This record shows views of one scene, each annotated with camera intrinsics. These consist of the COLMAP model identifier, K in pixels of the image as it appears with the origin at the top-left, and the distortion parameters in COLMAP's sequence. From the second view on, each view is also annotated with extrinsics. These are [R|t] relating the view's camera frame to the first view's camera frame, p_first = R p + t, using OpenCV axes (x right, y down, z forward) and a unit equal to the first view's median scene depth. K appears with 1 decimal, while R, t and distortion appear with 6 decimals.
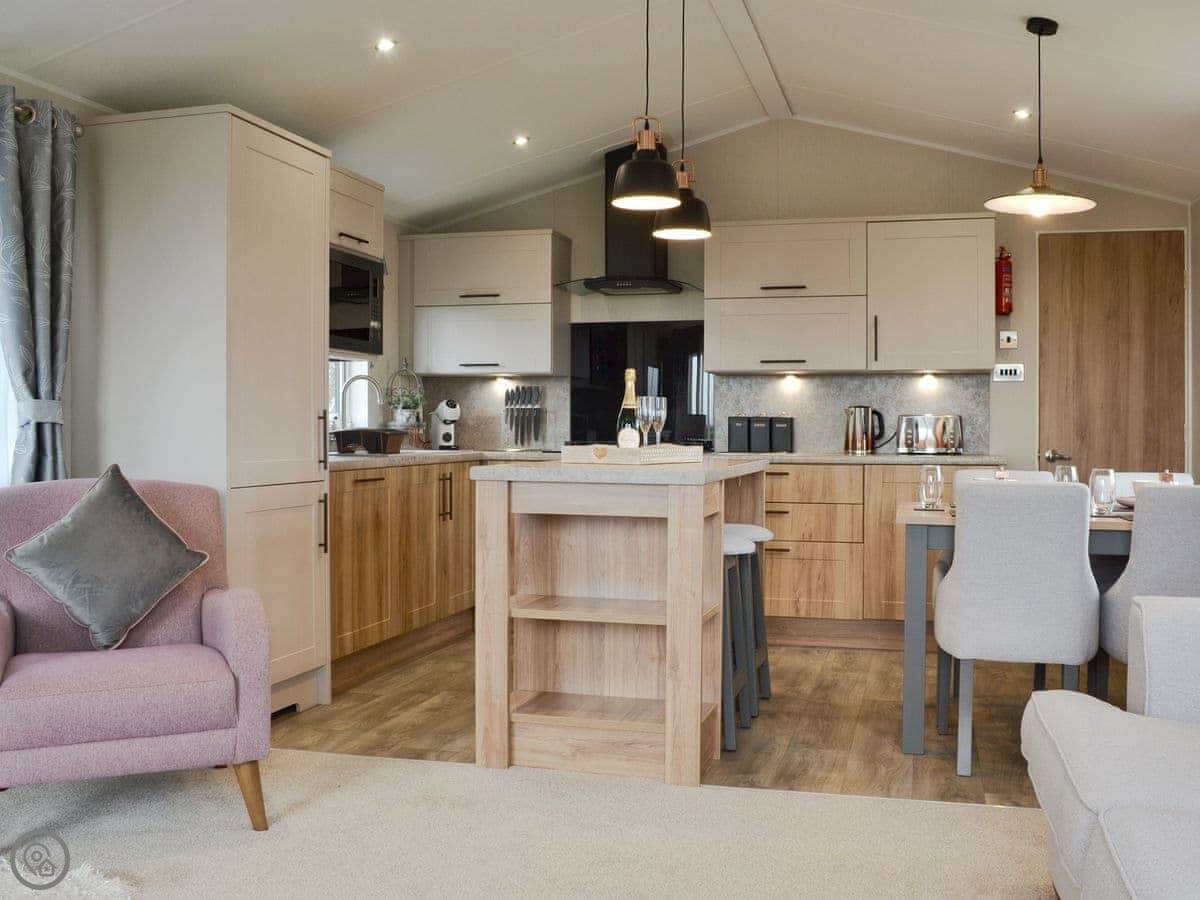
lens RADIAL K [[1190.8, 0, 609.1], [0, 1190.8, 447.7], [0, 0, 1]] dist [-0.039524, 0.000000]
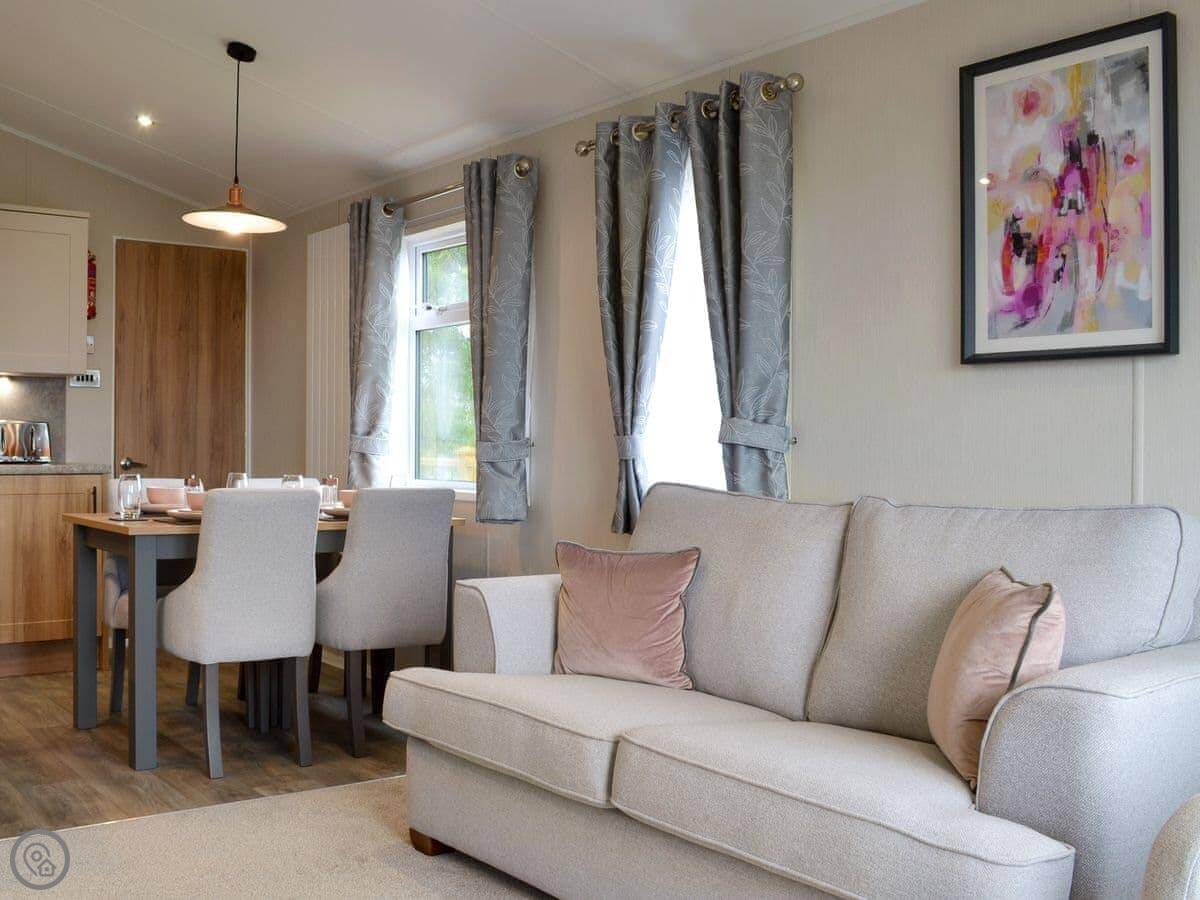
lens RADIAL K [[1243.5, 0, 593.6], [0, 1243.5, 455.0], [0, 0, 1]] dist [-0.078921, 0.000000]
pose [[0.633890, -0.007269, 0.773389, -0.179274], [0.006705, 0.999970, 0.003903, -0.001728], [-0.773394, 0.002712, 0.633920, 0.044867]]
